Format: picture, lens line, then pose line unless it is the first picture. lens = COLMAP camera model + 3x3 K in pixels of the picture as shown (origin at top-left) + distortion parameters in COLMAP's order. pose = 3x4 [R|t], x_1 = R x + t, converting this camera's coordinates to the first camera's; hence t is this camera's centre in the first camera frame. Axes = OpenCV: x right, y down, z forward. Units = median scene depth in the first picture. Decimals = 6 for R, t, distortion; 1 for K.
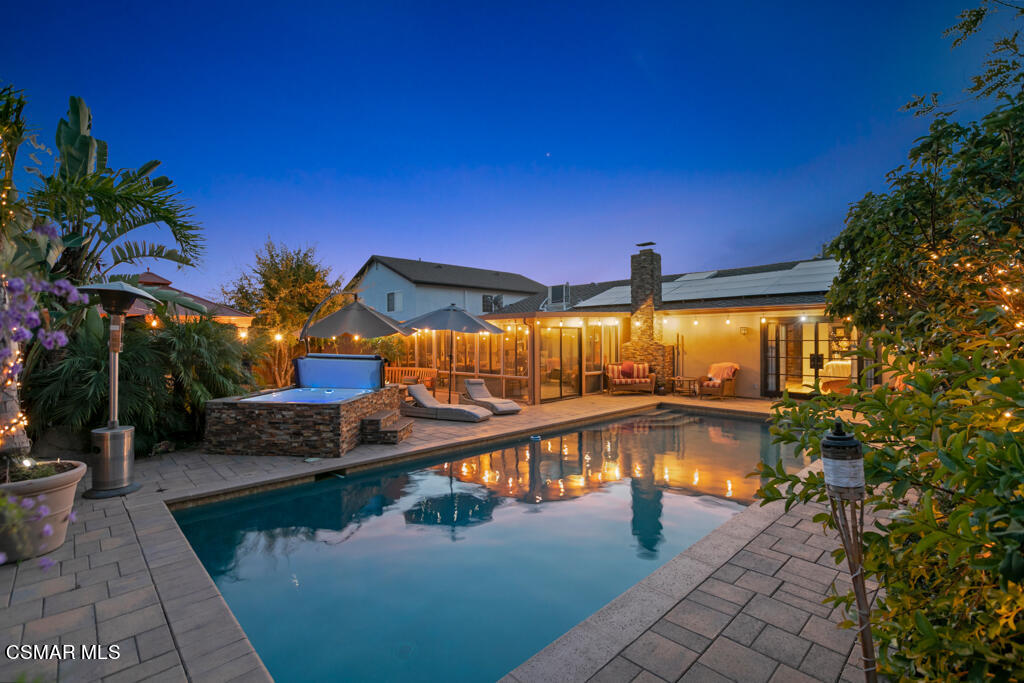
lens RADIAL K [[462.5, 0, 507.1], [0, 462.5, 342.6], [0, 0, 1]] dist [0.002640, -0.000351]
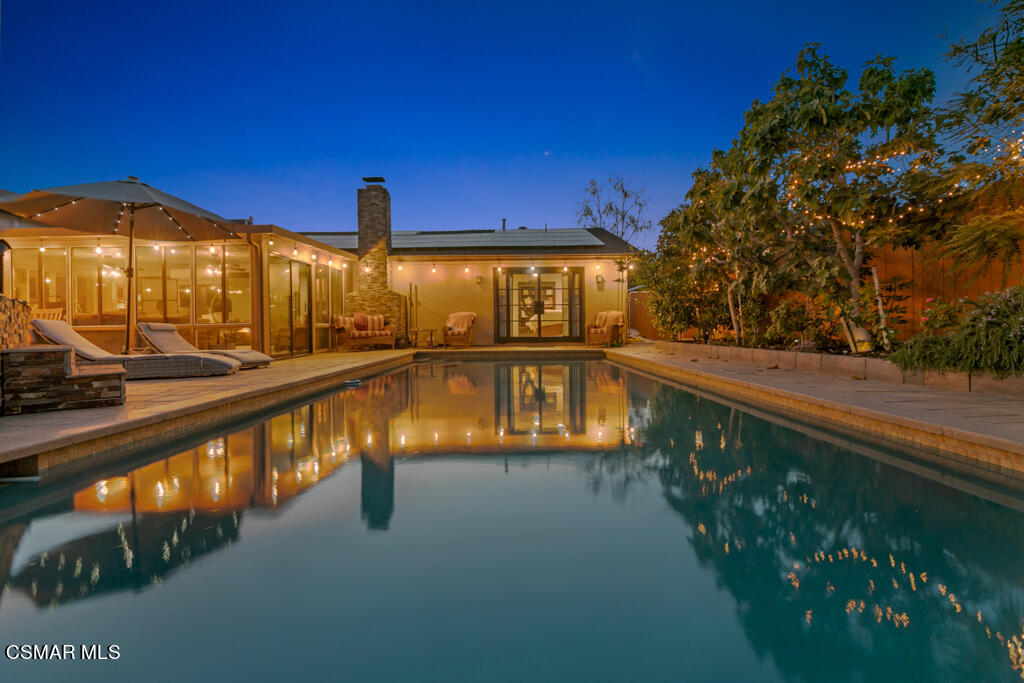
lens RADIAL K [[462.5, 0, 511.1], [0, 462.5, 330.3], [0, 0, 1]] dist [0.002640, -0.000351]
pose [[0.687312, -0.004947, 0.726346, -0.182669], [0.014654, 0.999868, -0.007056, 0.094430], [-0.726215, 0.015493, 0.687293, 0.254268]]
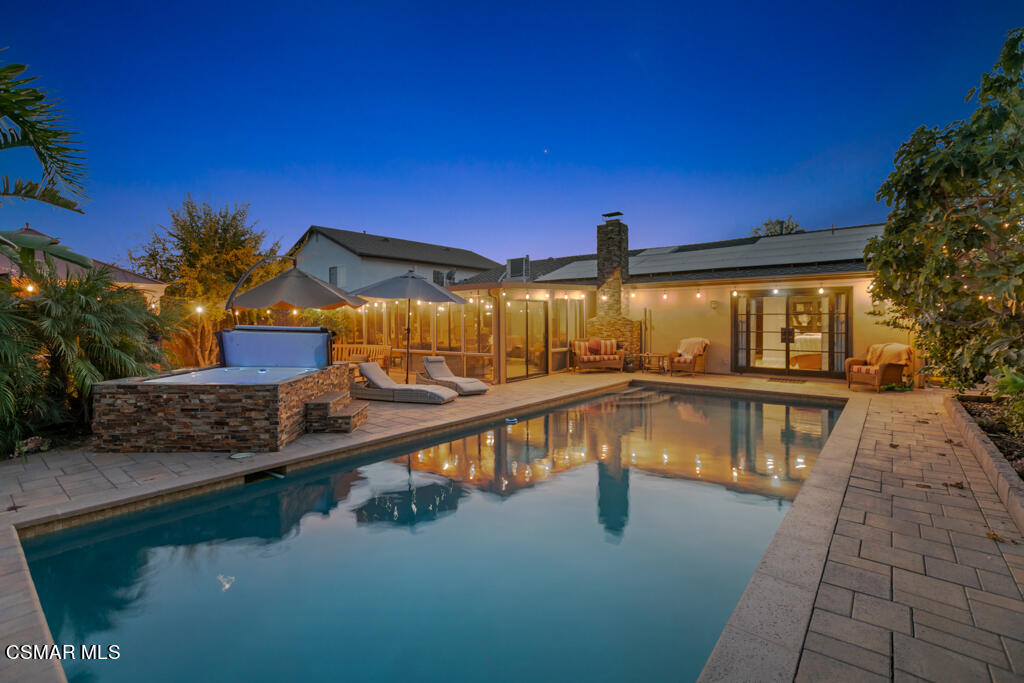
lens RADIAL K [[462.5, 0, 505.5], [0, 462.5, 327.3], [0, 0, 1]] dist [0.002640, -0.000351]
pose [[0.993198, -0.000521, 0.116435, -0.035440], [-0.000173, 0.999982, 0.005950, 0.016296], [-0.116436, -0.005930, 0.993181, 0.089927]]
